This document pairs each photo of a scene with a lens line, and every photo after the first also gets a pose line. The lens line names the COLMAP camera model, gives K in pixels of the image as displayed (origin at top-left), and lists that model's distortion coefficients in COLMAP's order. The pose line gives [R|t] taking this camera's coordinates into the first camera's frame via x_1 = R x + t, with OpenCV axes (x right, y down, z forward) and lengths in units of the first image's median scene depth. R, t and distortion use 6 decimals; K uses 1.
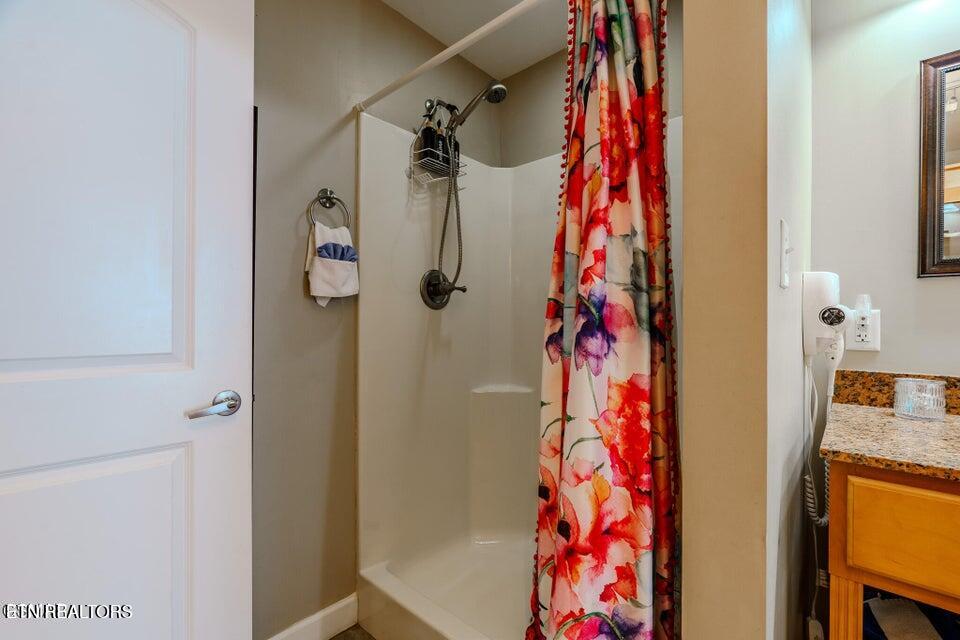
lens RADIAL K [[423.9, 0, 480.0], [0, 423.9, 320.0], [0, 0, 1]] dist [-0.000975, -0.000188]
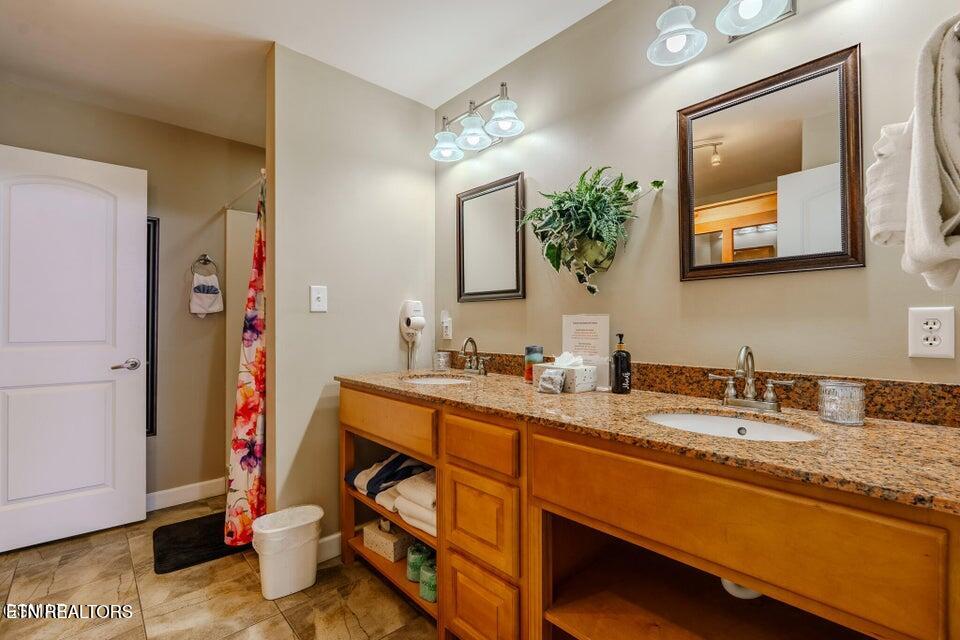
lens RADIAL K [[433.3, 0, 480.0], [0, 433.3, 320.0], [0, 0, 1]] dist [0.000222, 0.000174]
pose [[0.996138, -0.006103, -0.087590, 1.241638], [0.005443, 0.999955, -0.007771, -0.003066], [0.087634, 0.007264, 0.996126, -0.961970]]
